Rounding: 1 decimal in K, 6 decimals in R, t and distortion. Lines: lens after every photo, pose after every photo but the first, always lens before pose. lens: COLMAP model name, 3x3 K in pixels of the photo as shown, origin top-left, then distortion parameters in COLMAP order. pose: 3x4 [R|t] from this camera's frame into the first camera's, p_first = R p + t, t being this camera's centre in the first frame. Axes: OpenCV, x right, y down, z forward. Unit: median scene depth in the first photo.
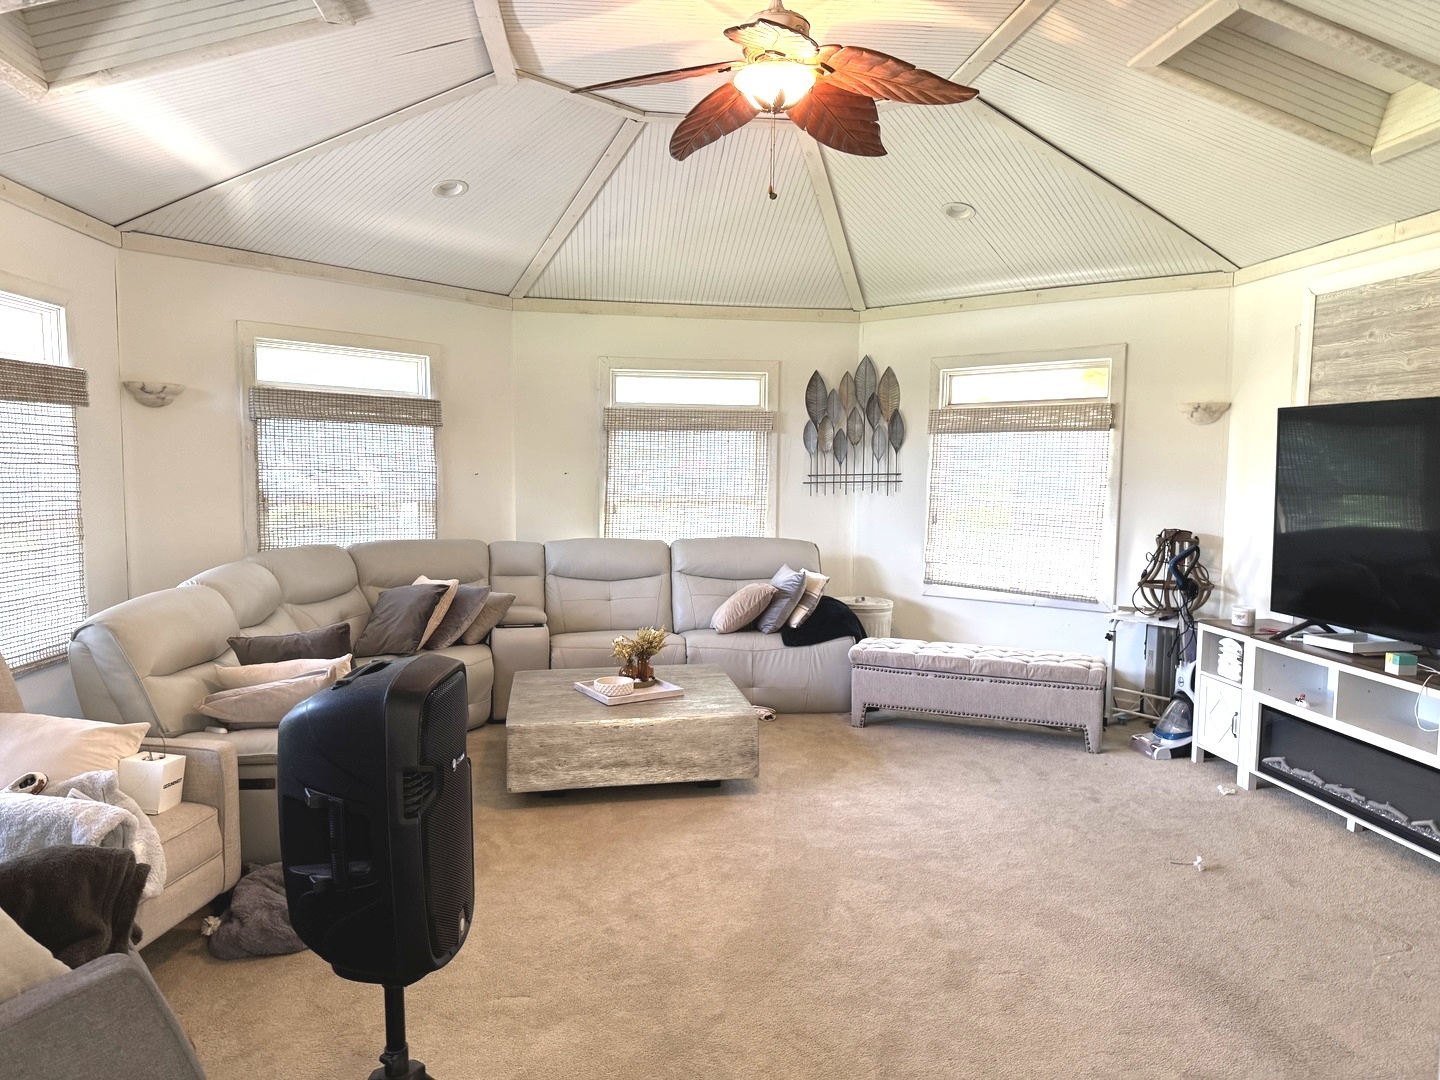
lens RADIAL K [[1005.9, 0, 720.0], [0, 1005.9, 540.0], [0, 0, 1]] dist [0.036117, -0.049759]
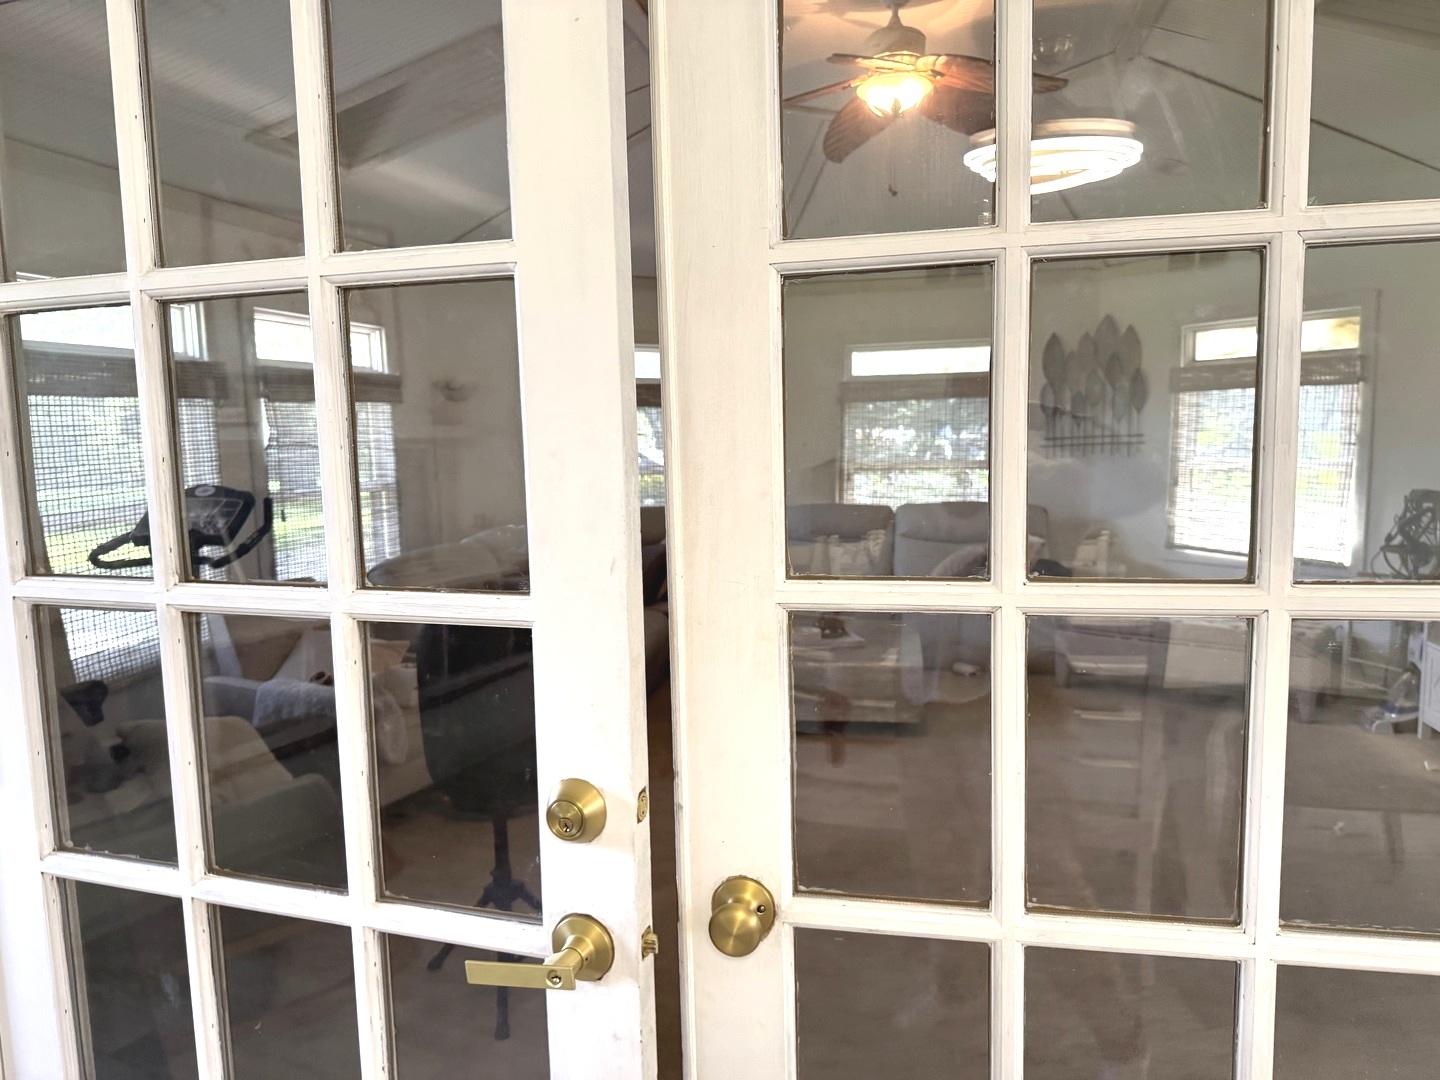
lens RADIAL K [[1008.4, 0, 720.0], [0, 1008.4, 540.0], [0, 0, 1]] dist [-0.005112, -0.004379]
pose [[0.947471, 0.005039, -0.319802, 0.141636], [0.006058, 0.999414, 0.033694, 0.000808], [0.319784, -0.033862, 0.946885, -0.076640]]
